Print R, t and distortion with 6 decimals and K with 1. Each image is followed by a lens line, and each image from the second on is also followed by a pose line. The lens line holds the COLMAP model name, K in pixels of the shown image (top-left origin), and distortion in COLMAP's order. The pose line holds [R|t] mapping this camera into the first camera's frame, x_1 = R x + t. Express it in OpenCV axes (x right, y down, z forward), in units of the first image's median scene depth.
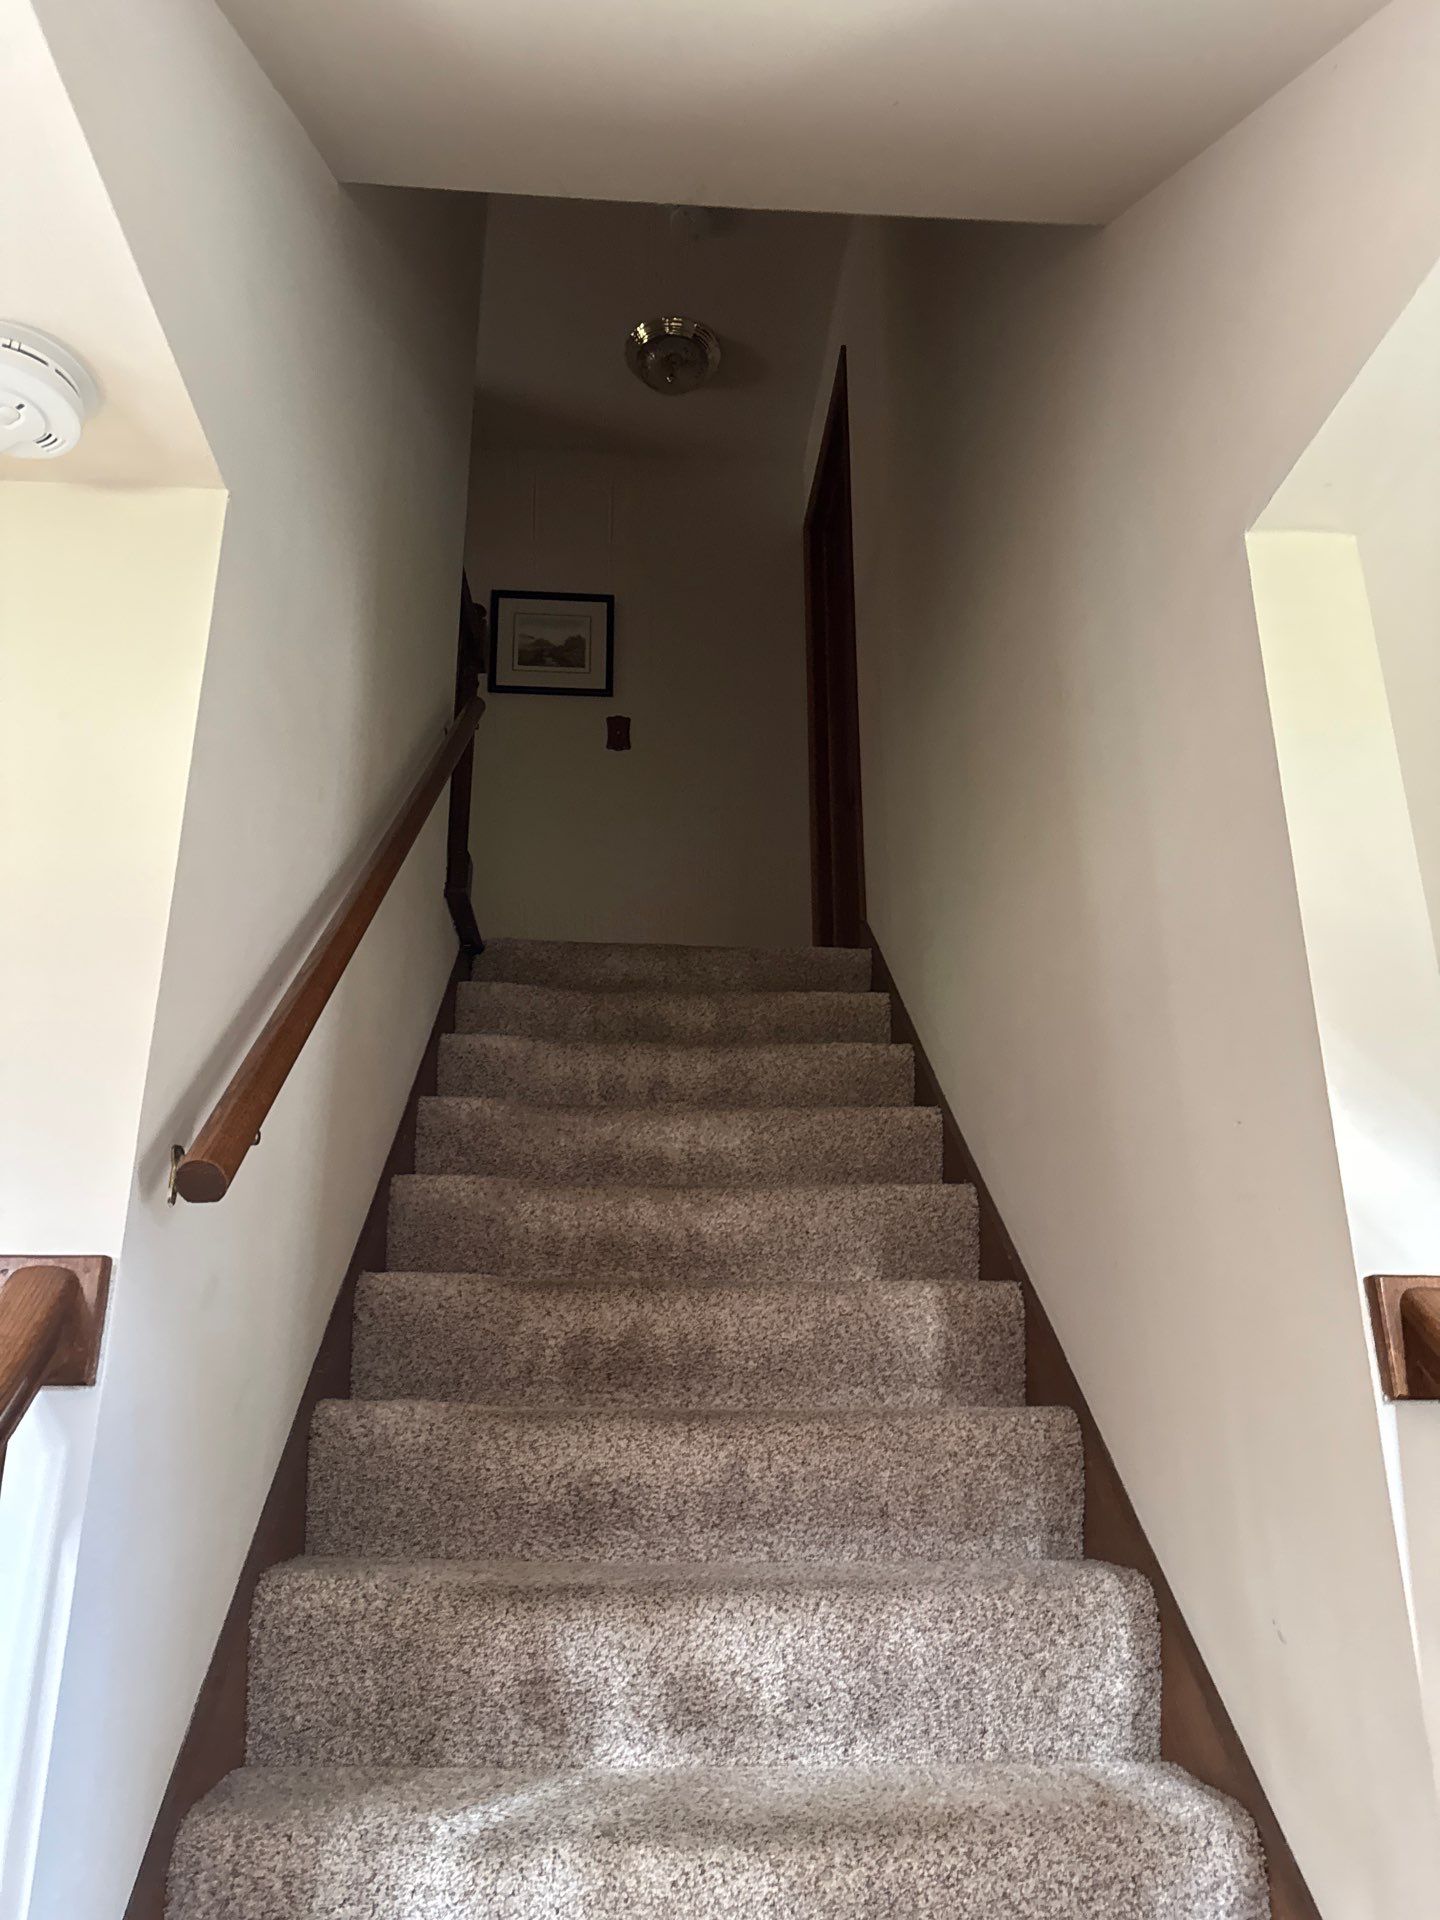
lens RADIAL K [[1367.8, 0, 720.0], [0, 1367.8, 960.0], [0, 0, 1]] dist [0.002855, -0.002147]
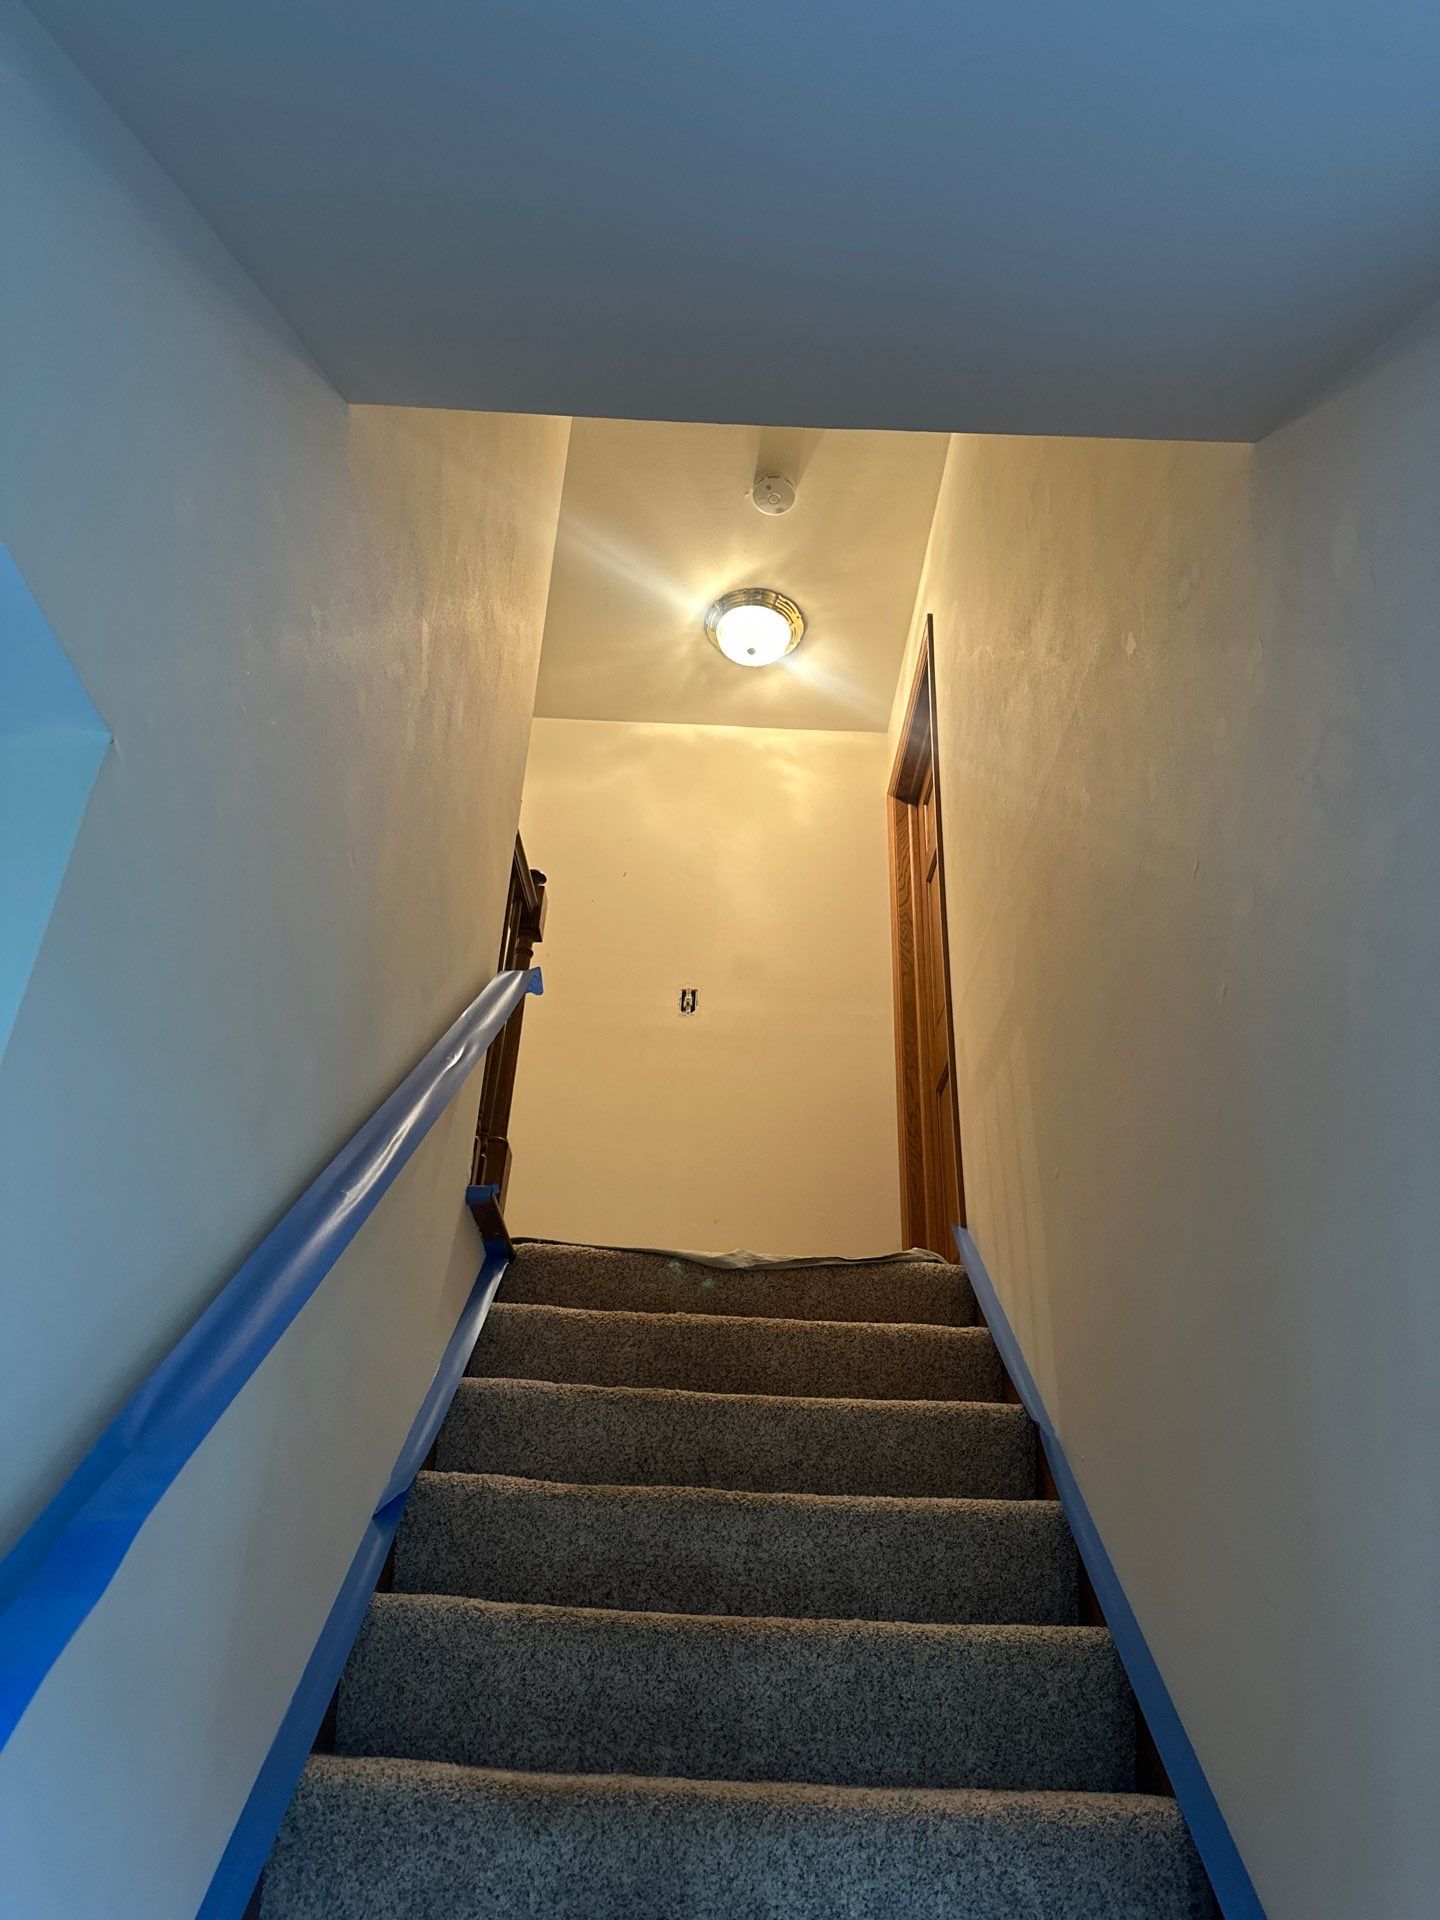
lens RADIAL K [[1367.8, 0, 720.0], [0, 1367.8, 960.0], [0, 0, 1]] dist [0.002855, -0.002147]
pose [[0.997880, 0.011958, -0.063978, 0.009503], [-0.023027, 0.984264, -0.175197, -0.062044], [0.060876, 0.176298, 0.982453, 0.199757]]
